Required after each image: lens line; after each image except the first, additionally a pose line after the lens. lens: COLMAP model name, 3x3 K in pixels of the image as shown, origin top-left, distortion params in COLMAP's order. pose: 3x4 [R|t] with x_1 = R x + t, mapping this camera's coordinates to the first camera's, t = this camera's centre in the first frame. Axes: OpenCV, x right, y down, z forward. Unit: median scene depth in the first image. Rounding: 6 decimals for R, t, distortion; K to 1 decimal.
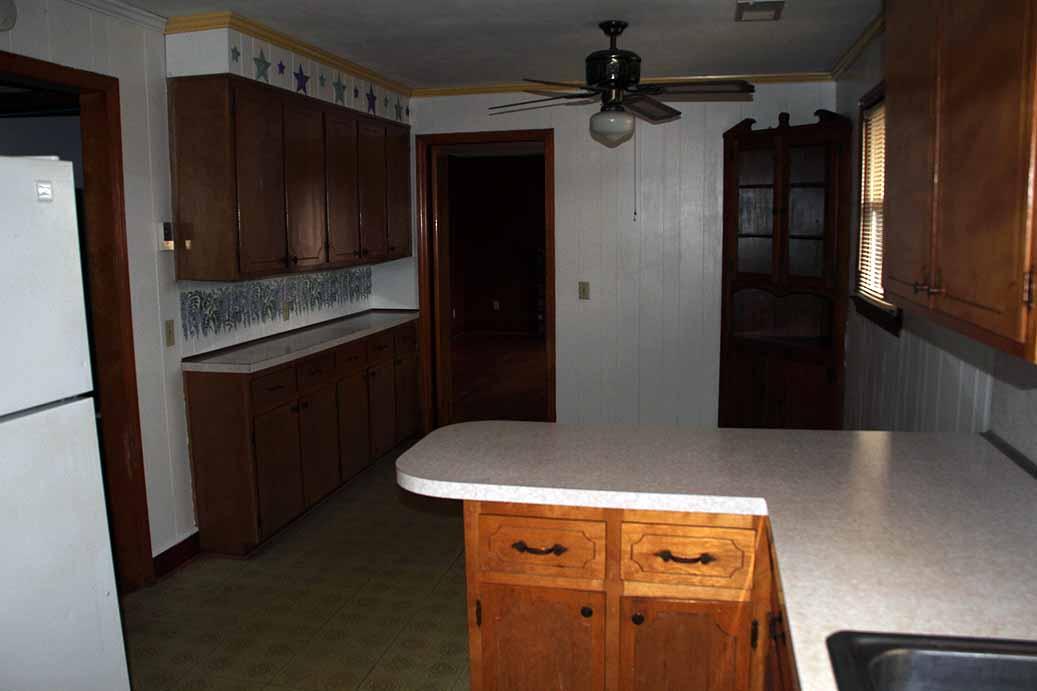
lens RADIAL K [[864.6, 0, 518.5], [0, 864.6, 345.5], [0, 0, 1]] dist [-0.164327, 0.118282]
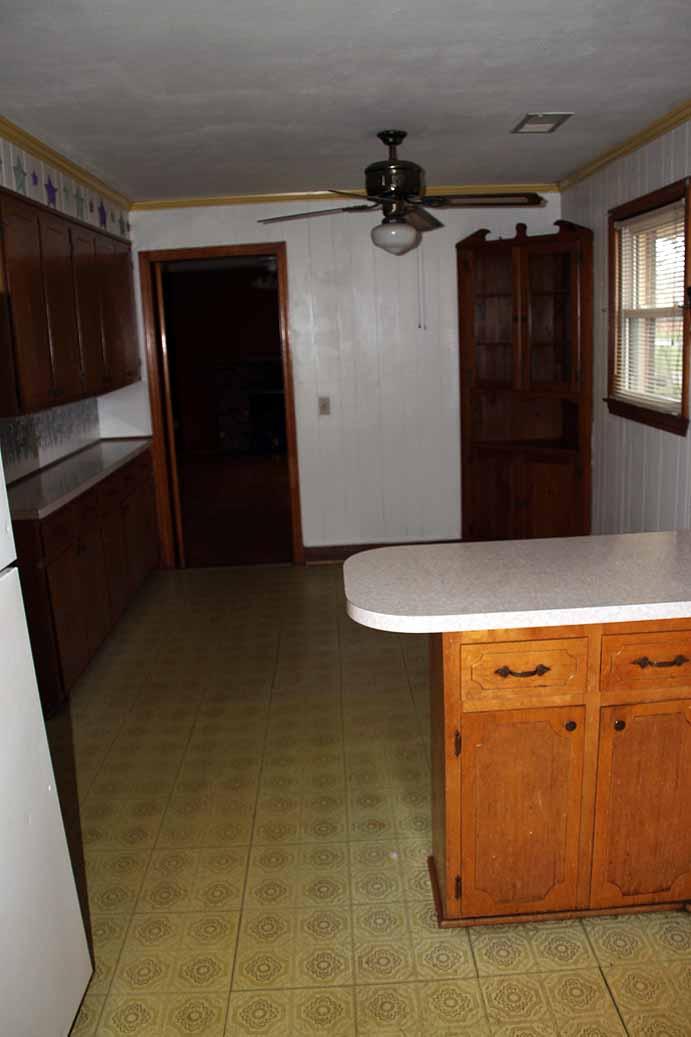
lens RADIAL K [[852.7, 0, 345.5], [0, 852.7, 518.5], [0, 0, 1]] dist [-0.163594, 0.112986]
pose [[0.970608, -0.083408, 0.225752, -0.186683], [0.066992, 0.994586, 0.079440, -0.015506], [-0.231155, -0.061981, 0.970941, 0.051547]]
